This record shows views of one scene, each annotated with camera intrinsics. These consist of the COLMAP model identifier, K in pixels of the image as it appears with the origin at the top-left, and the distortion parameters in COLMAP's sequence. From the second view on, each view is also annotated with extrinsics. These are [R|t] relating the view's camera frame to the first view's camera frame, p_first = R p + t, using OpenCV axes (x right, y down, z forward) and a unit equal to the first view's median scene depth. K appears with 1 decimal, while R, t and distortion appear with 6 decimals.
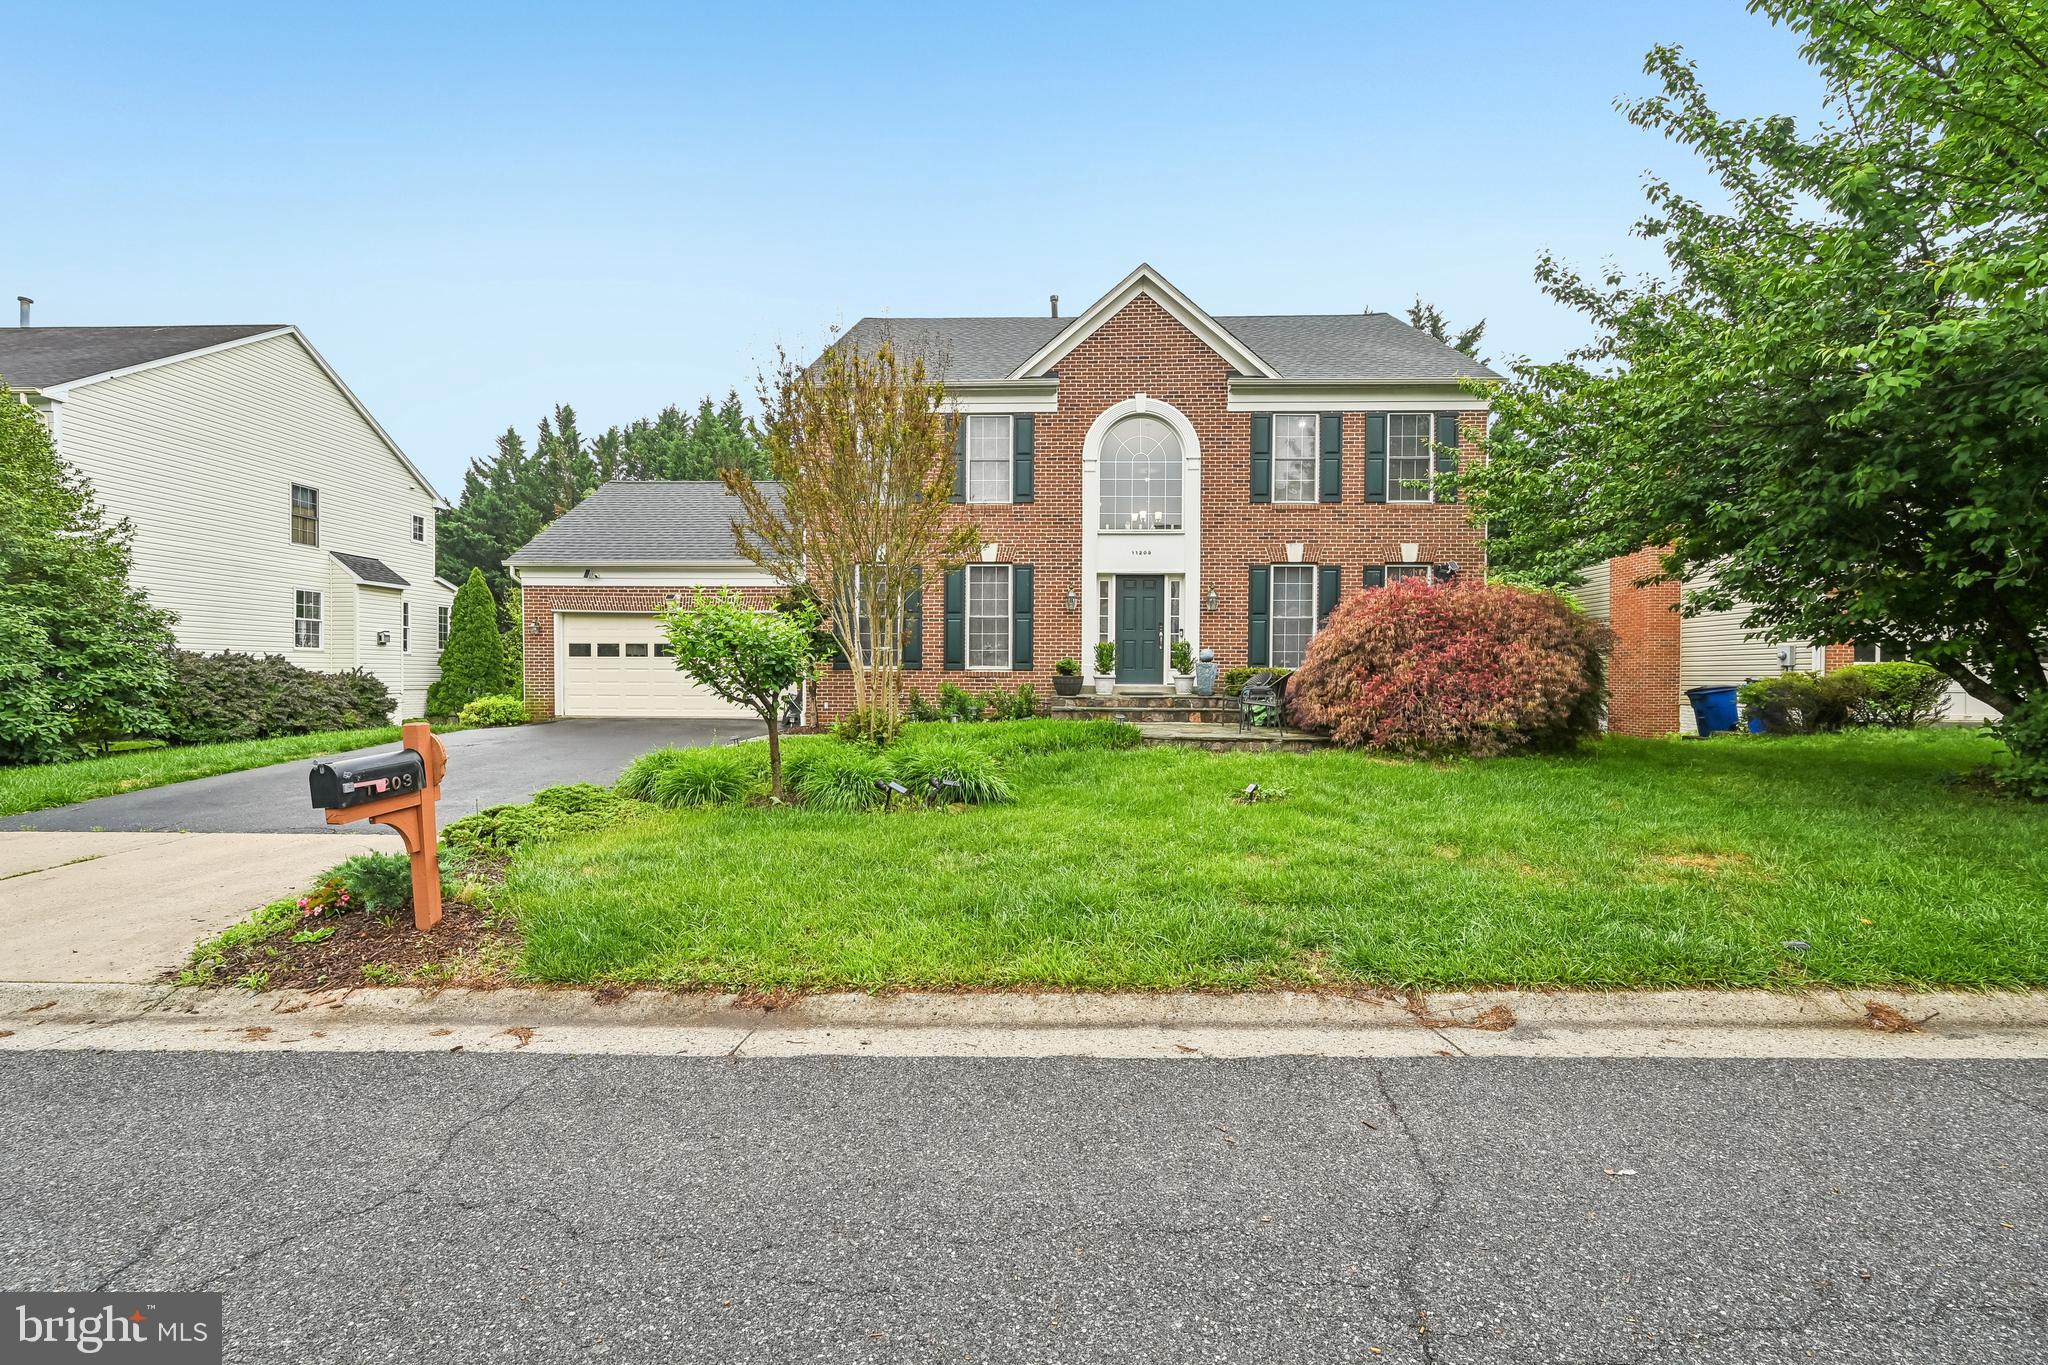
lens RADIAL K [[807.3, 0, 1032.9], [0, 807.3, 702.8], [0, 0, 1]] dist [-0.000072, 0.000204]
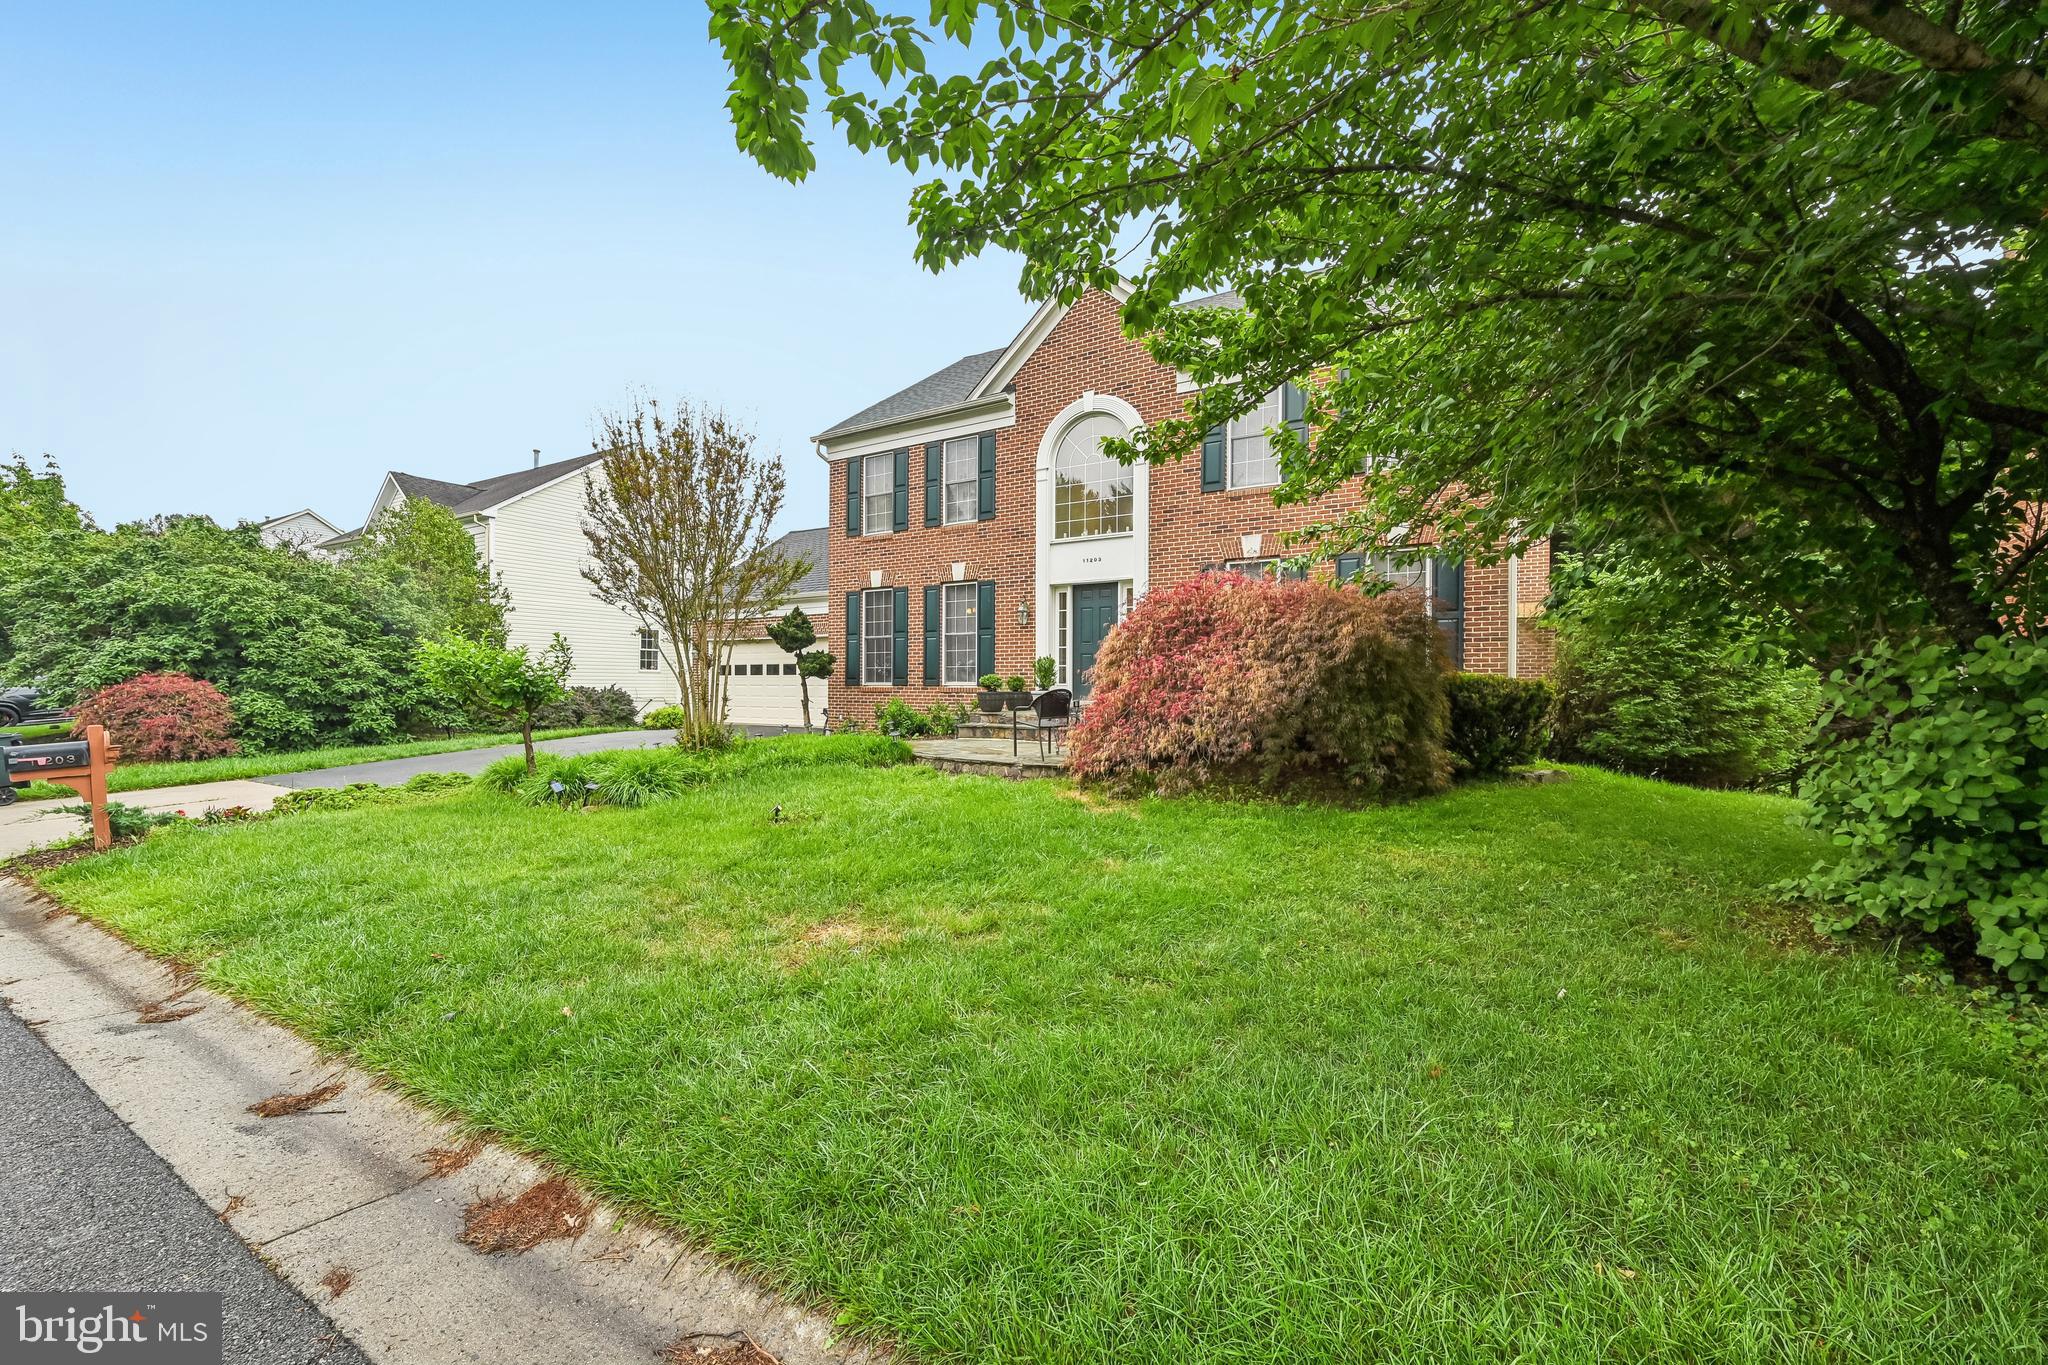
lens RADIAL K [[807.3, 0, 1032.9], [0, 807.3, 702.8], [0, 0, 1]] dist [-0.000072, 0.000204]
pose [[0.873566, 0.008186, -0.486637, 0.529476], [-0.014992, 0.999837, -0.010093, -0.010027], [0.486475, 0.016112, 0.873546, 0.150875]]
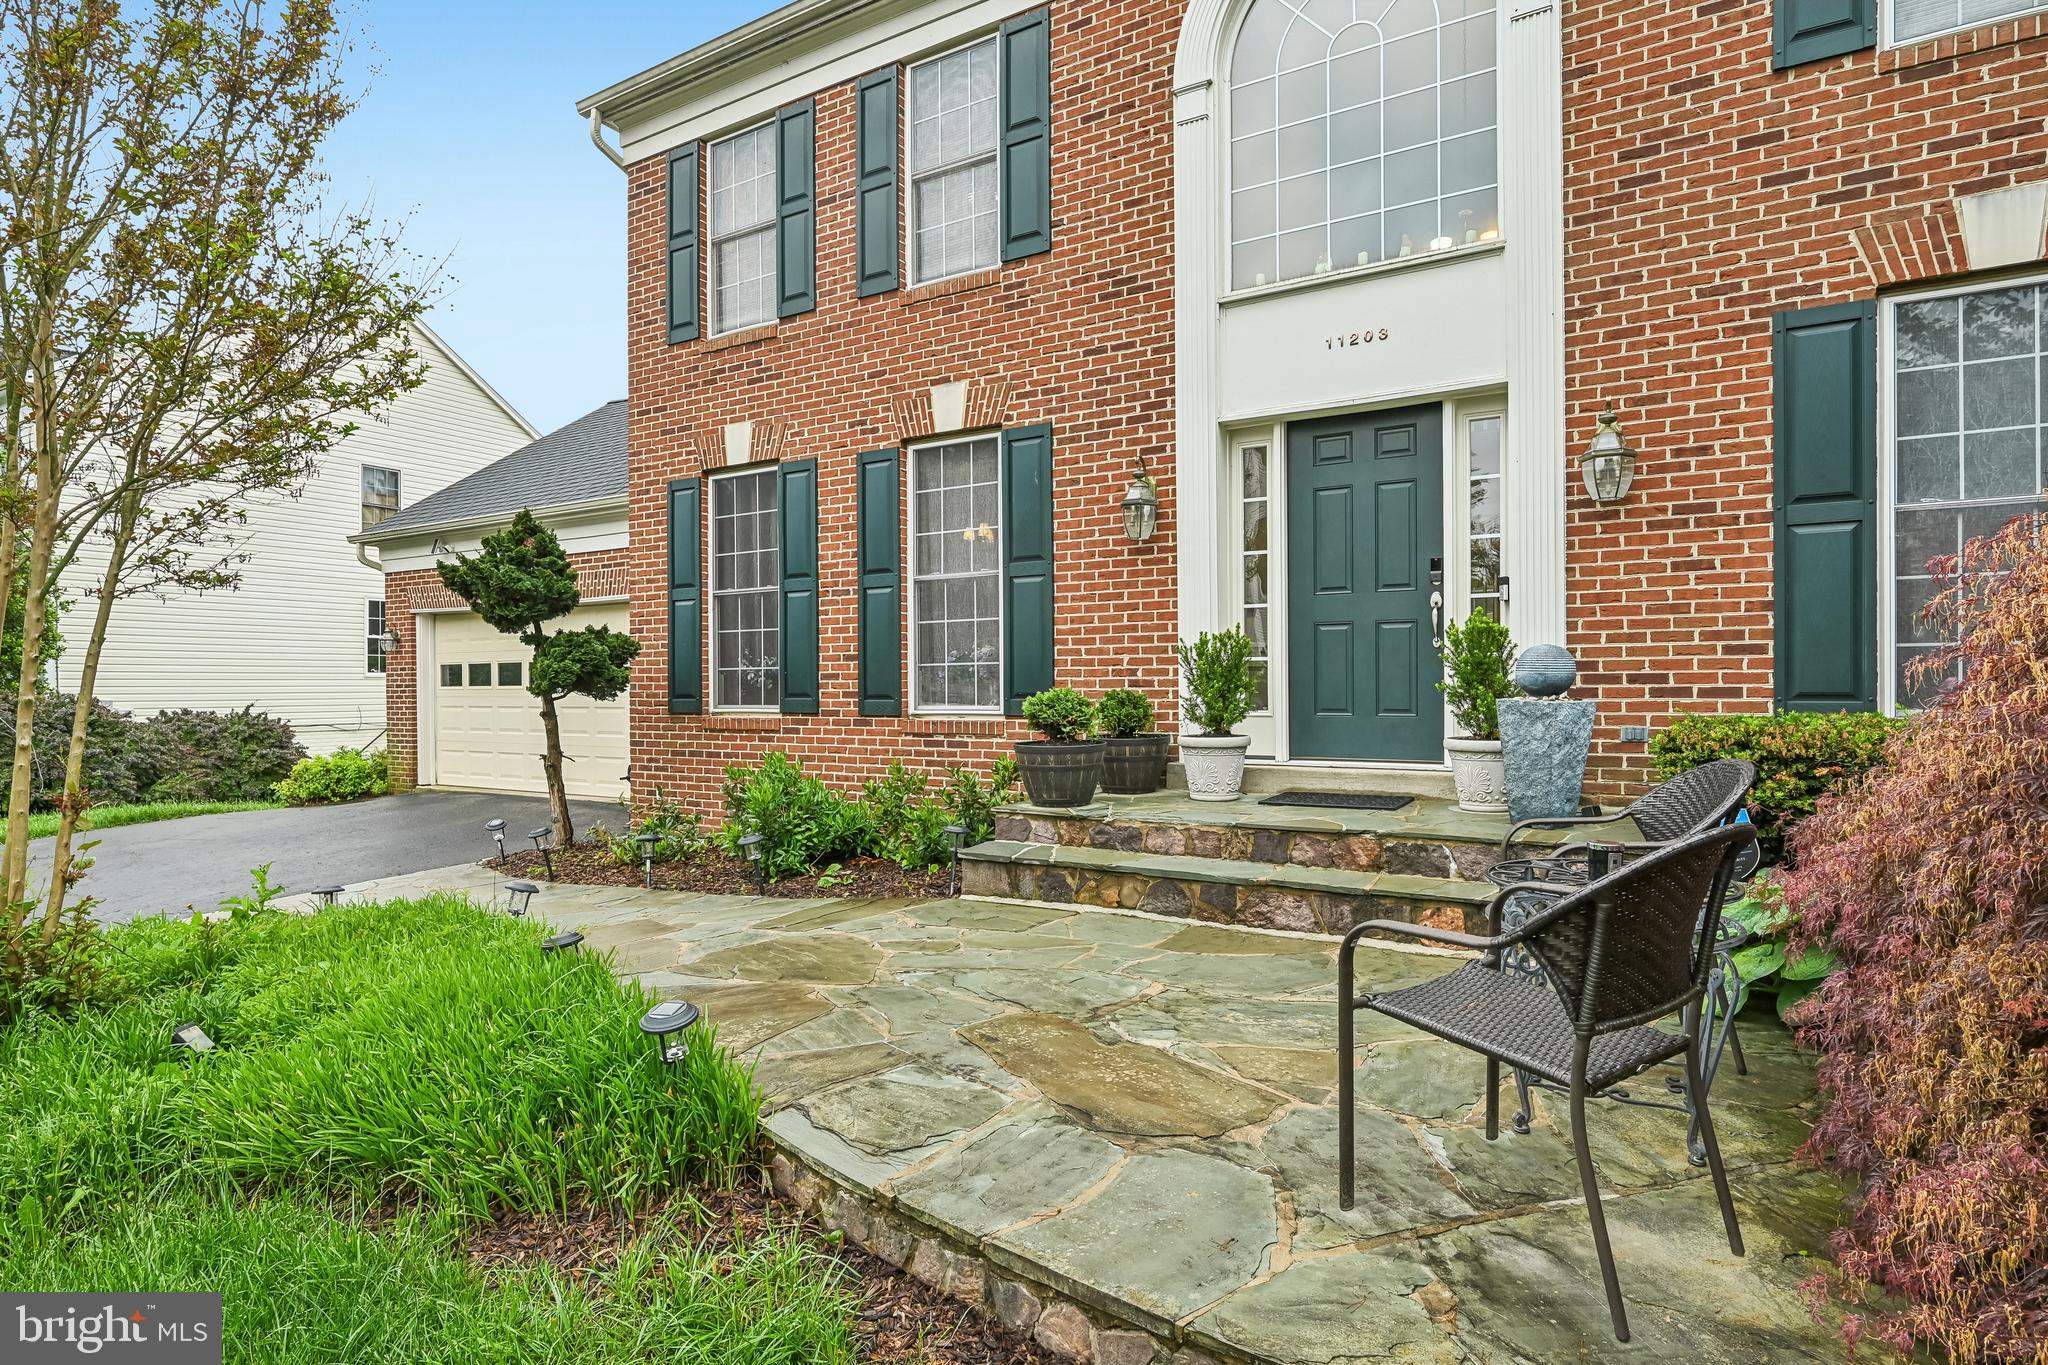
lens RADIAL K [[1063.0, 0, 1041.0], [0, 1063.0, 690.9], [0, 0, 1]] dist [0.004006, -0.000019]
pose [[0.878482, -0.009152, -0.477687, 0.221075], [-0.002848, 0.999698, -0.024391, -0.040542], [0.477767, 0.022787, 0.878191, 0.584087]]
